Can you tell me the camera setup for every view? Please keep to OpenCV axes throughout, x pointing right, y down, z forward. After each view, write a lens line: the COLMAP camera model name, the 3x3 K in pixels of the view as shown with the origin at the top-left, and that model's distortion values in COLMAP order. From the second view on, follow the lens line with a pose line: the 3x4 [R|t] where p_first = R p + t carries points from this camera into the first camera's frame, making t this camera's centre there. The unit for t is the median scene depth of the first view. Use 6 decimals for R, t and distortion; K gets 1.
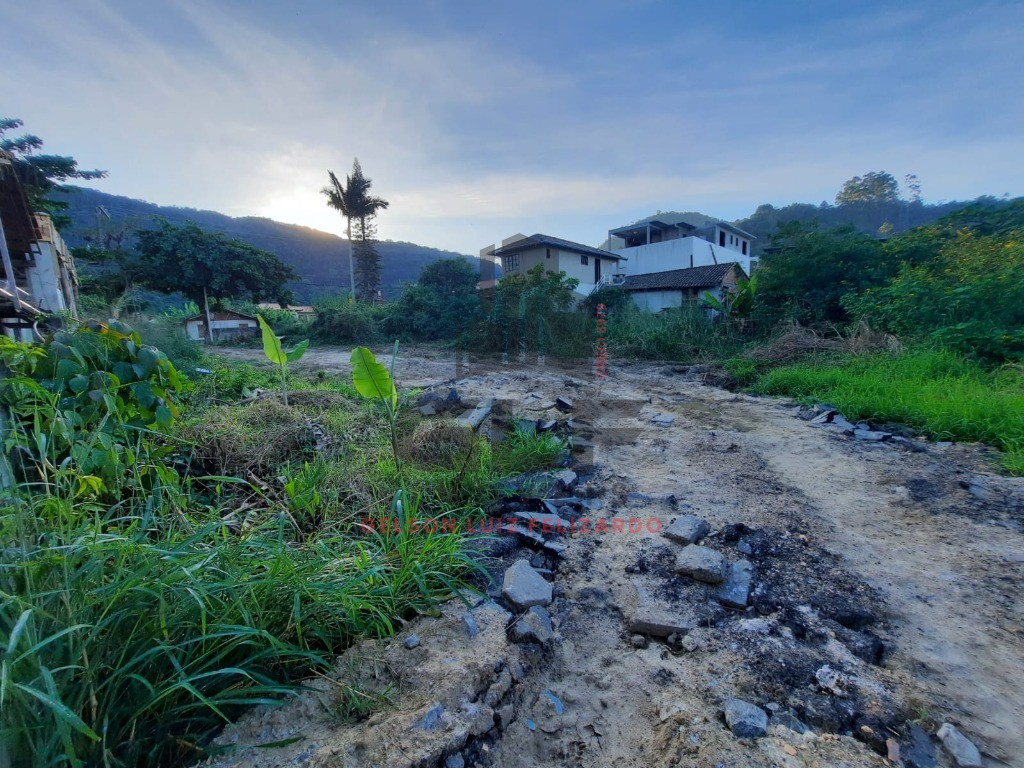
lens RADIAL K [[402.9, 0, 512.0], [0, 402.9, 384.0], [0, 0, 1]] dist [-0.019268, 0.000080]
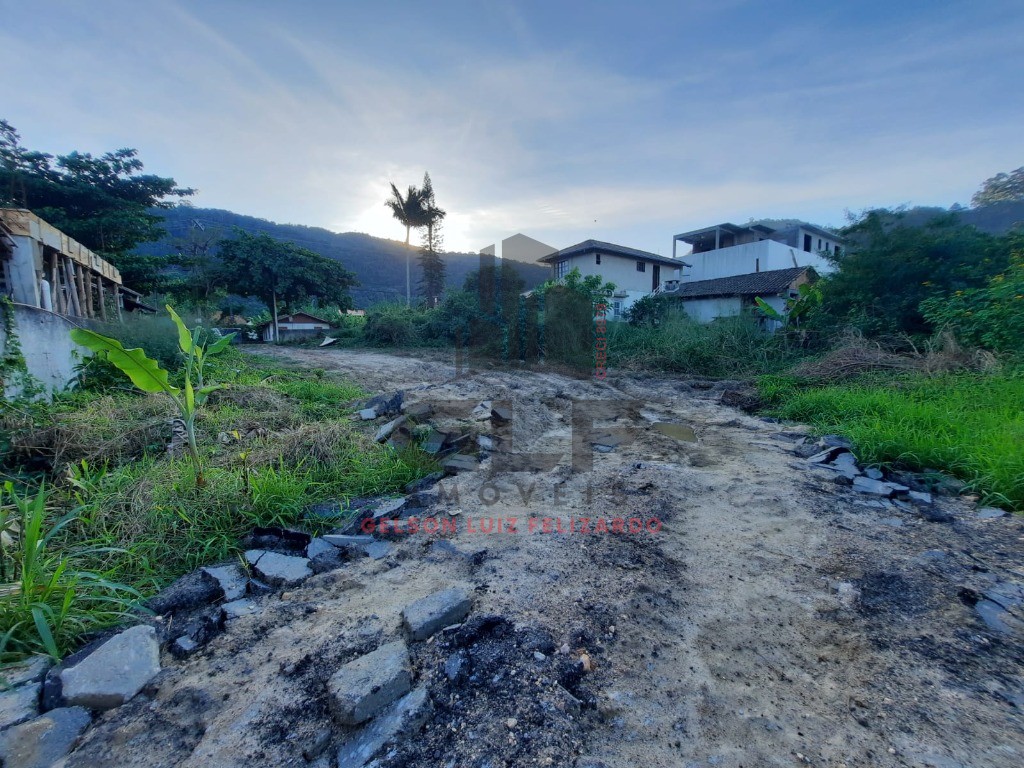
lens RADIAL K [[399.4, 0, 518.2], [0, 399.4, 384.9], [0, 0, 1]] dist [-0.021210, 0.002336]
pose [[0.983527, 0.045889, -0.174838, 0.275183], [-0.049819, 0.998593, -0.018154, -0.001990], [0.173759, 0.026566, 0.984430, 0.151624]]
